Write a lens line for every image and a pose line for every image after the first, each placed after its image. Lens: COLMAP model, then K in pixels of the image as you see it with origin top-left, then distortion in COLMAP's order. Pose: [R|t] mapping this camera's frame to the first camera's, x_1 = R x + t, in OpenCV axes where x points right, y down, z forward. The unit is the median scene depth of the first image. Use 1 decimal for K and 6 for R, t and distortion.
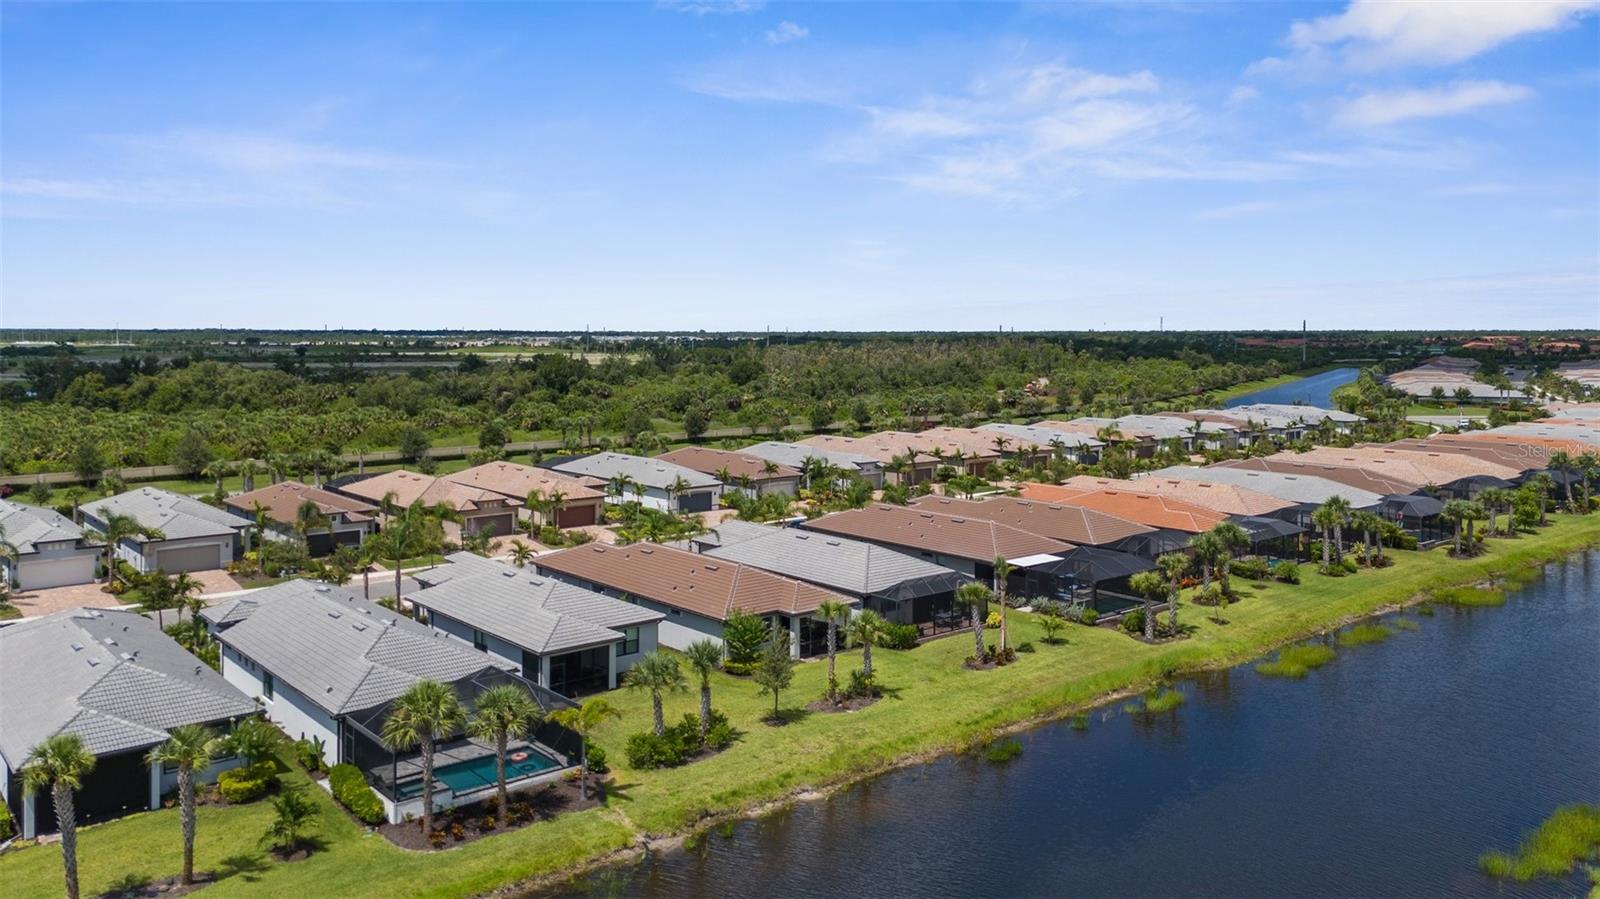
lens RADIAL K [[1184.1, 0, 804.9], [0, 1184.1, 496.2], [0, 0, 1]] dist [0.069464, -0.001316]
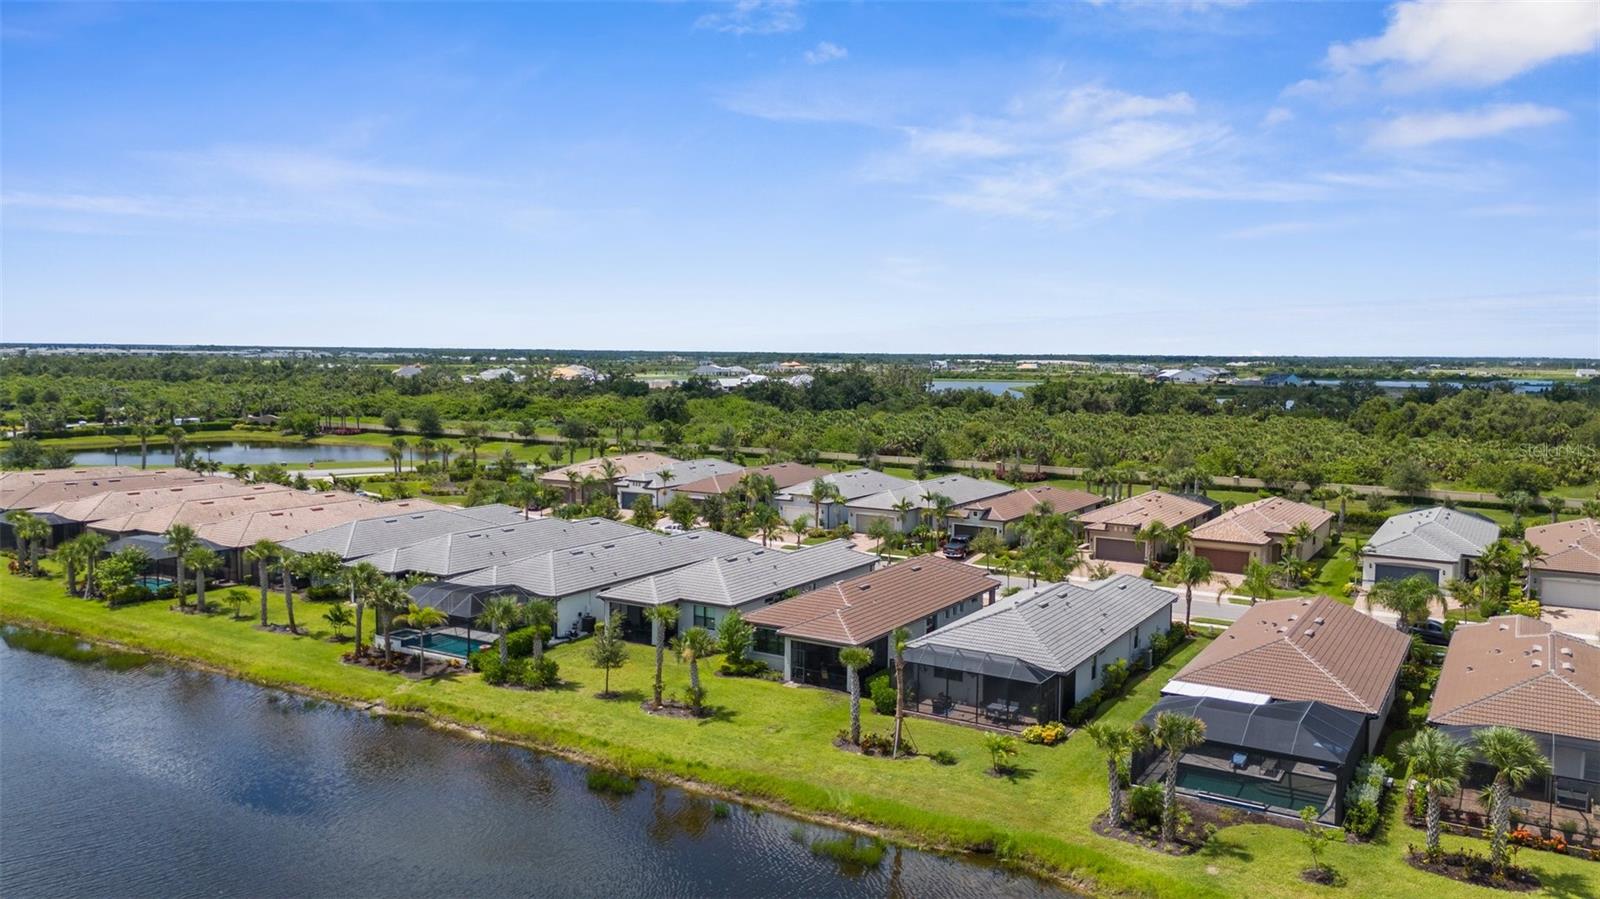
lens RADIAL K [[1197.6, 0, 800.0], [0, 1197.6, 449.5], [0, 0, 1]] dist [0.069005, -0.000395]
pose [[0.306676, 0.083160, -0.948174, 1.085653], [-0.137842, 0.989555, 0.042206, -0.114429], [0.941780, 0.117755, 0.314935, 0.771886]]
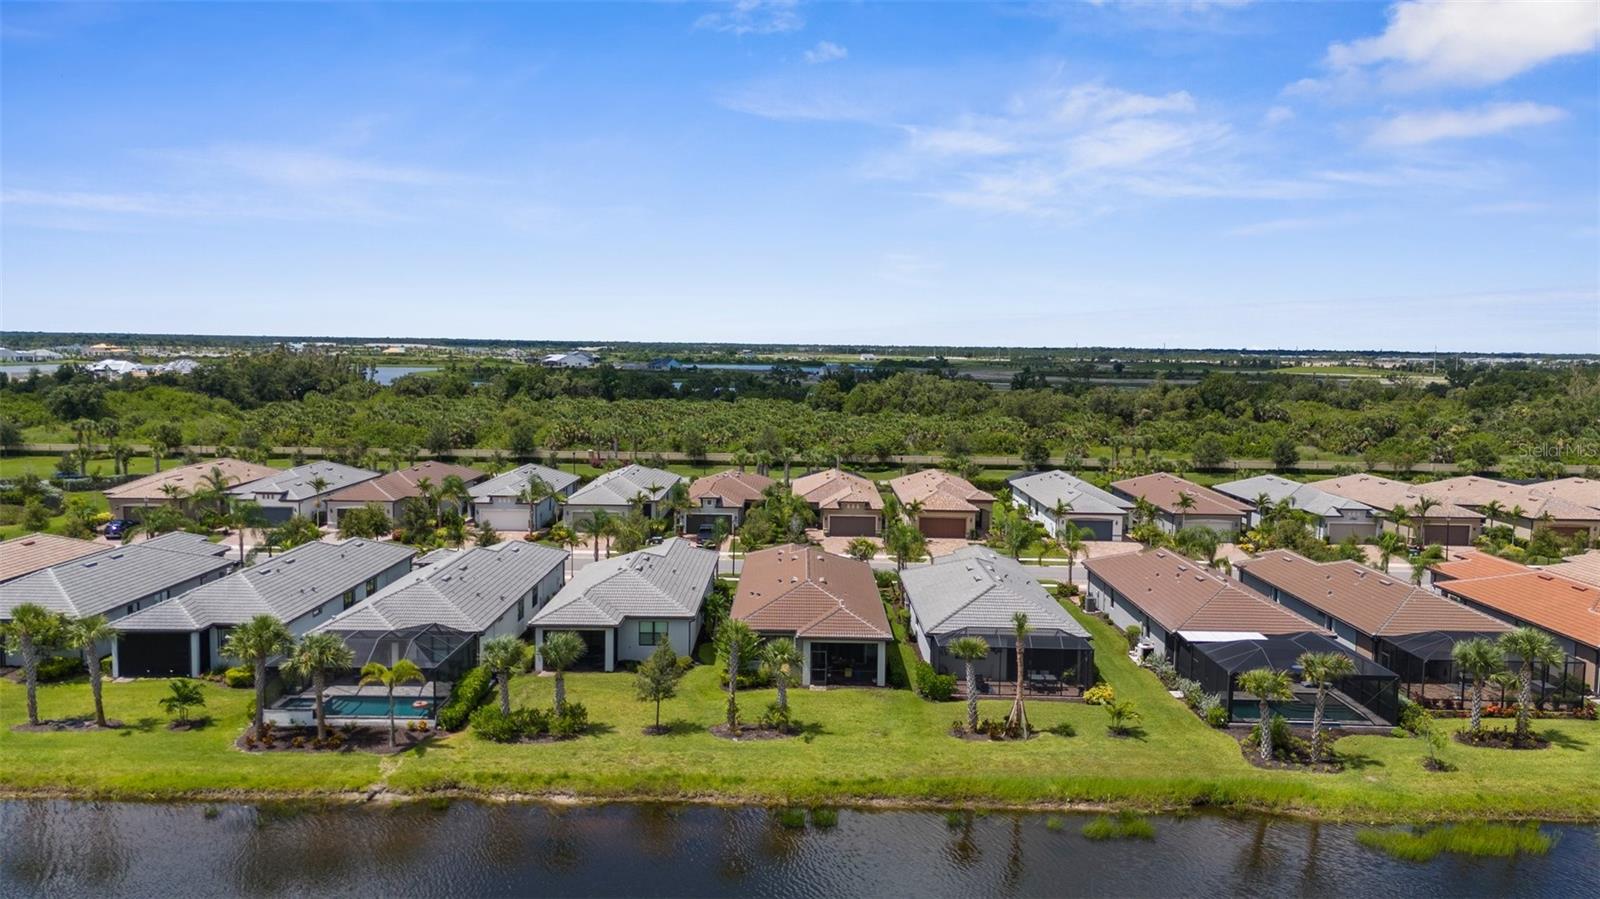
lens RADIAL K [[1184.1, 0, 804.9], [0, 1184.1, 496.2], [0, 0, 1]] dist [0.069464, -0.001316]
pose [[0.754074, 0.093945, -0.650036, 0.696625], [-0.099035, 0.994665, 0.028866, -0.048332], [0.649280, 0.042609, 0.759355, 0.305081]]
